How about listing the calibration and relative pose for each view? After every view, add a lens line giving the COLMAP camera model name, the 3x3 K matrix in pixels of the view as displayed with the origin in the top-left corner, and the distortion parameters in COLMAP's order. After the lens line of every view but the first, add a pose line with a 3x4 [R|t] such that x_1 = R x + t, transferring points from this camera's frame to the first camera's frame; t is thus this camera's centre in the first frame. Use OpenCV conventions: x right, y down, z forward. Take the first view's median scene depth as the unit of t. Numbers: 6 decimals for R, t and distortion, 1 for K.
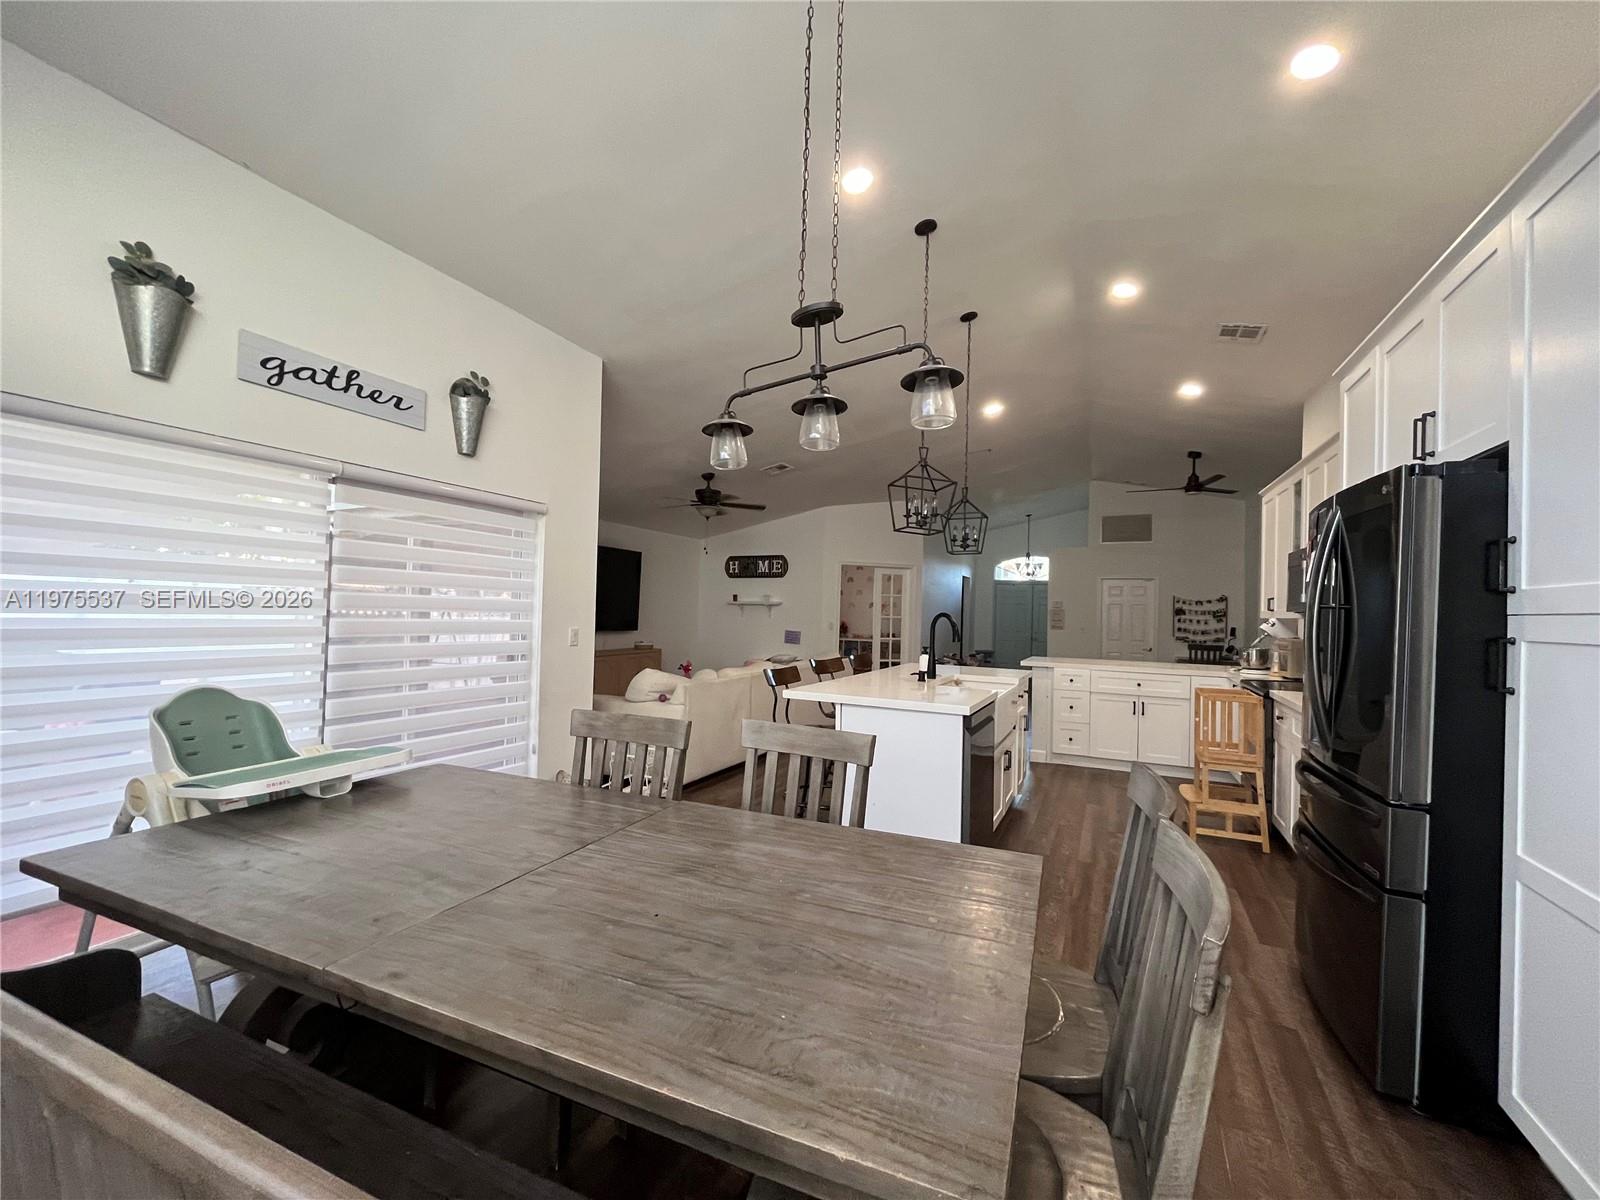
lens RADIAL K [[645.0, 0, 801.8], [0, 645.0, 603.0], [0, 0, 1]] dist [-0.002522, -0.000566]
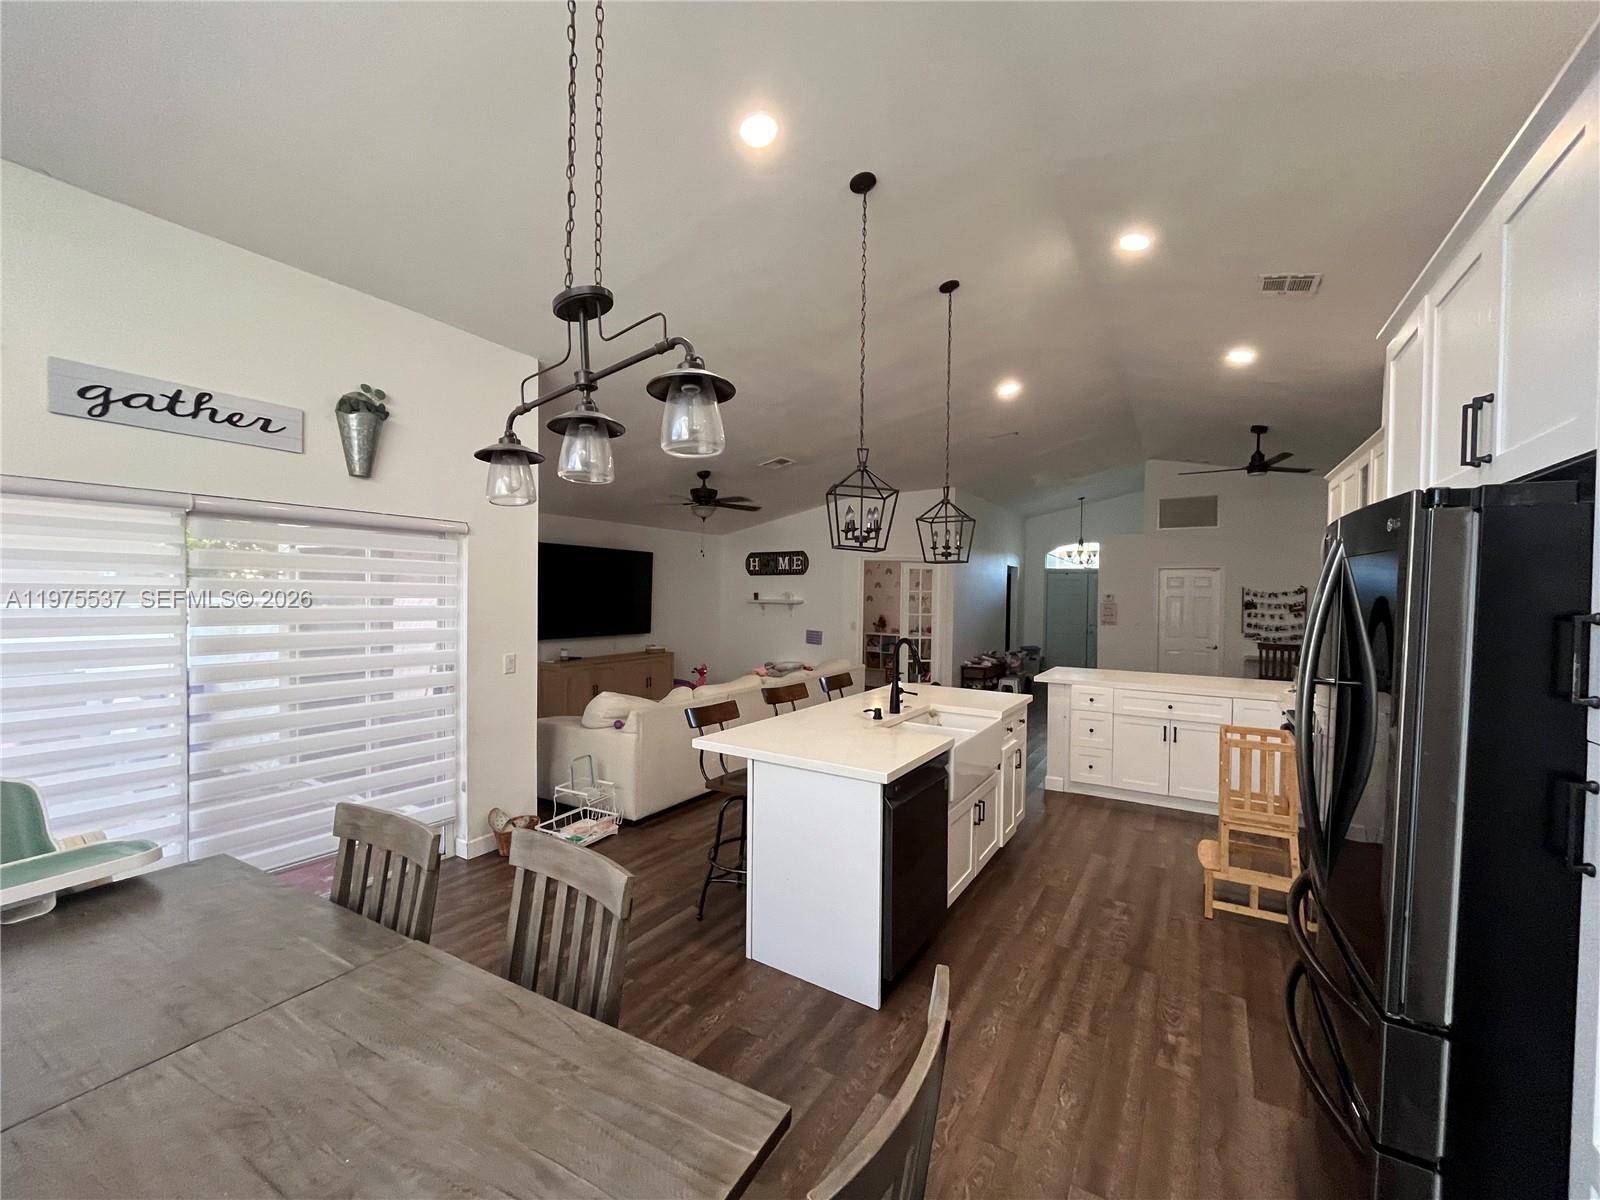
lens RADIAL K [[645.0, 0, 802.7], [0, 645.0, 603.1], [0, 0, 1]] dist [-0.002522, -0.000566]
pose [[0.994149, -0.012162, -0.107332, 0.181976], [0.015078, 0.999538, 0.026393, -0.058154], [0.106962, -0.027857, 0.993873, 0.137395]]
